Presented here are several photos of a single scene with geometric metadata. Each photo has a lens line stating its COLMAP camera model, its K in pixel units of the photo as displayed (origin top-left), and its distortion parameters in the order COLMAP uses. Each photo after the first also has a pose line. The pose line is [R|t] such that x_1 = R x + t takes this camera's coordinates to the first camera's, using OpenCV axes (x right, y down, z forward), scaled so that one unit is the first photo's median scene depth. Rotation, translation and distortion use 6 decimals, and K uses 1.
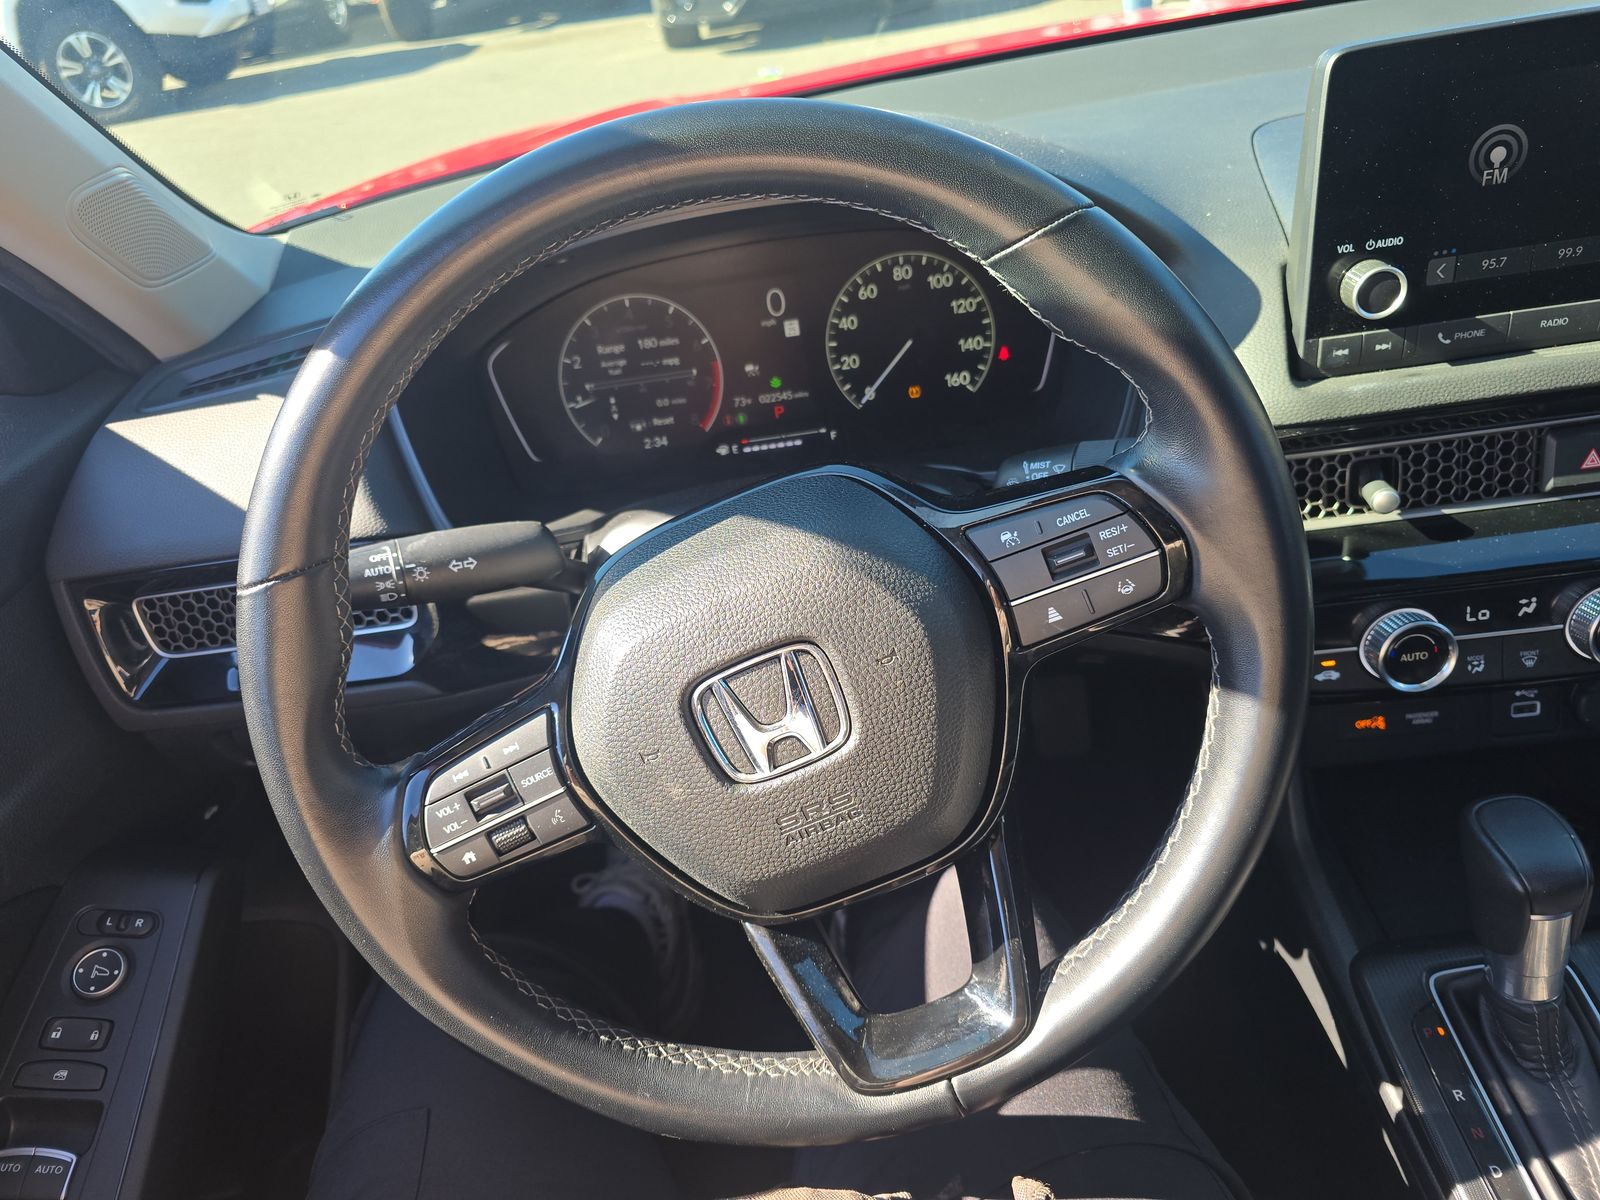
lens RADIAL K [[1080.6, 0, 800.0], [0, 1080.6, 600.0], [0, 0, 1]] dist [0.008396, -0.026517]
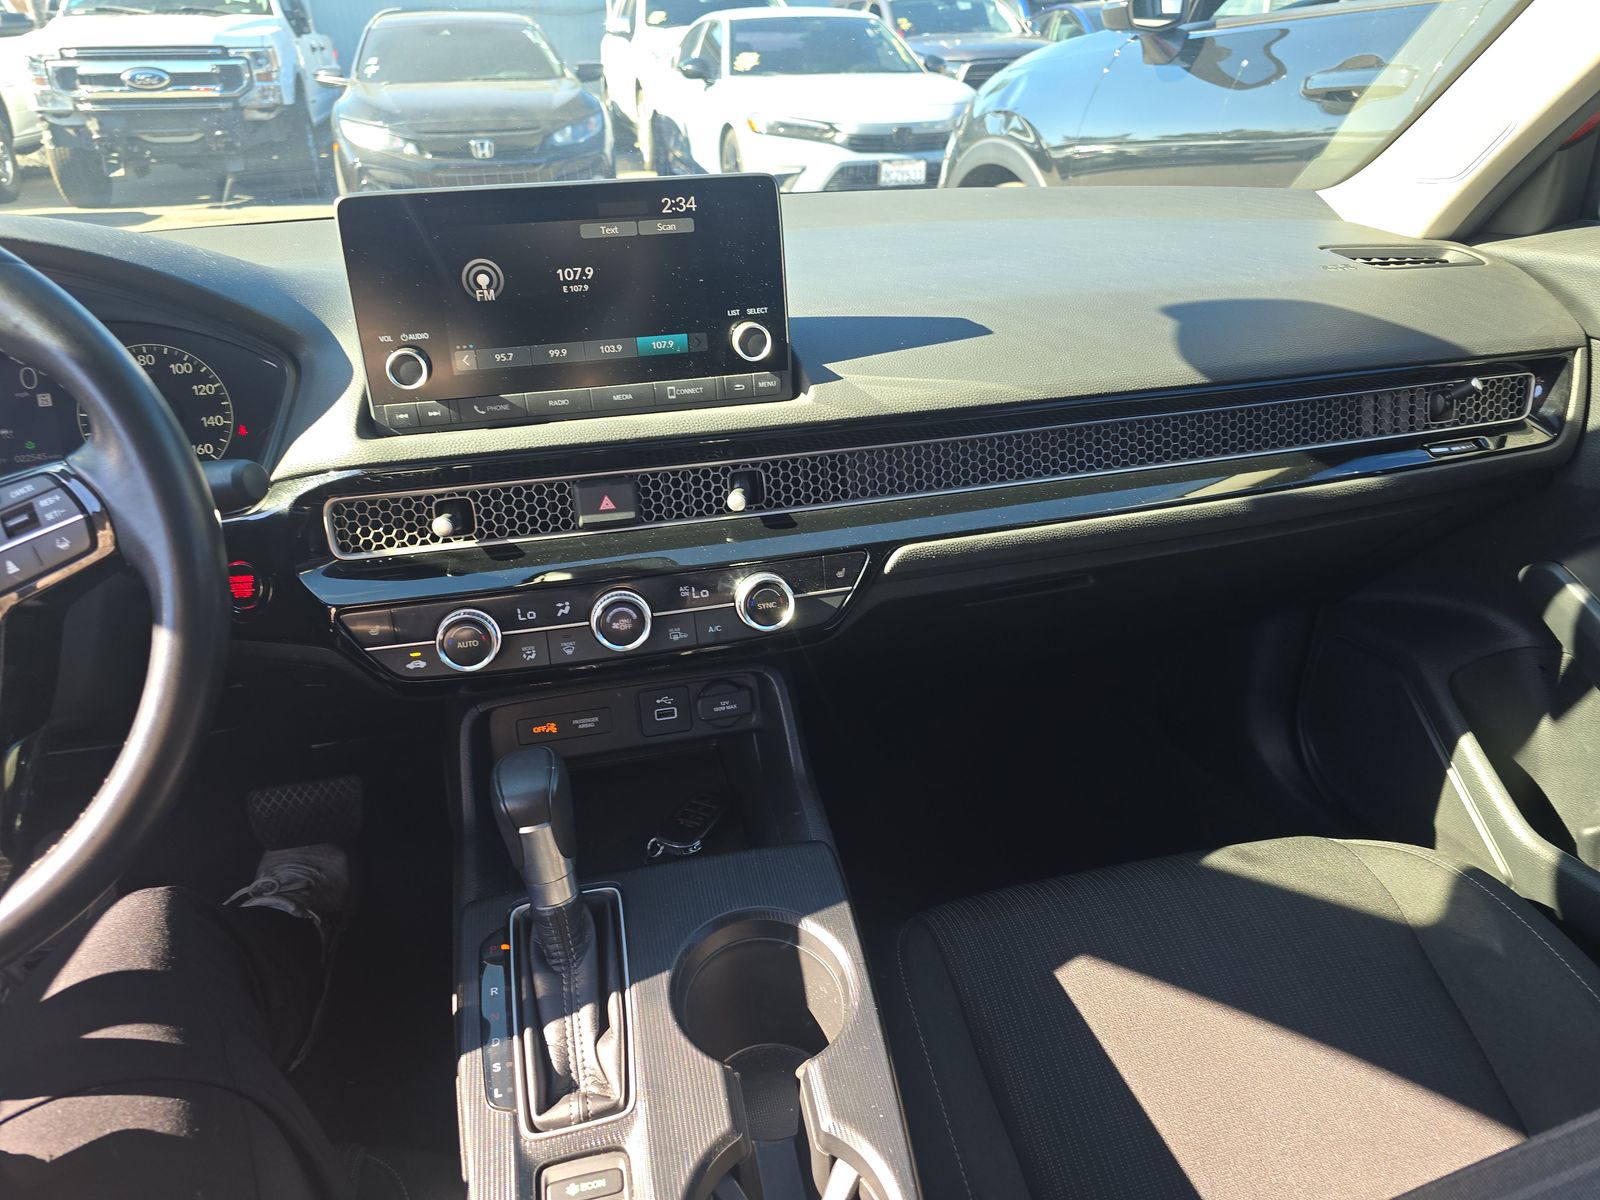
lens RADIAL K [[1049.0, 0, 800.0], [0, 1049.0, 600.0], [0, 0, 1]] dist [0.009852, -0.003189]
pose [[0.967063, 0.012270, 0.254242, 0.625293], [0.029899, 0.986446, -0.161336, 0.214543], [-0.252776, 0.163624, 0.953589, -0.323732]]
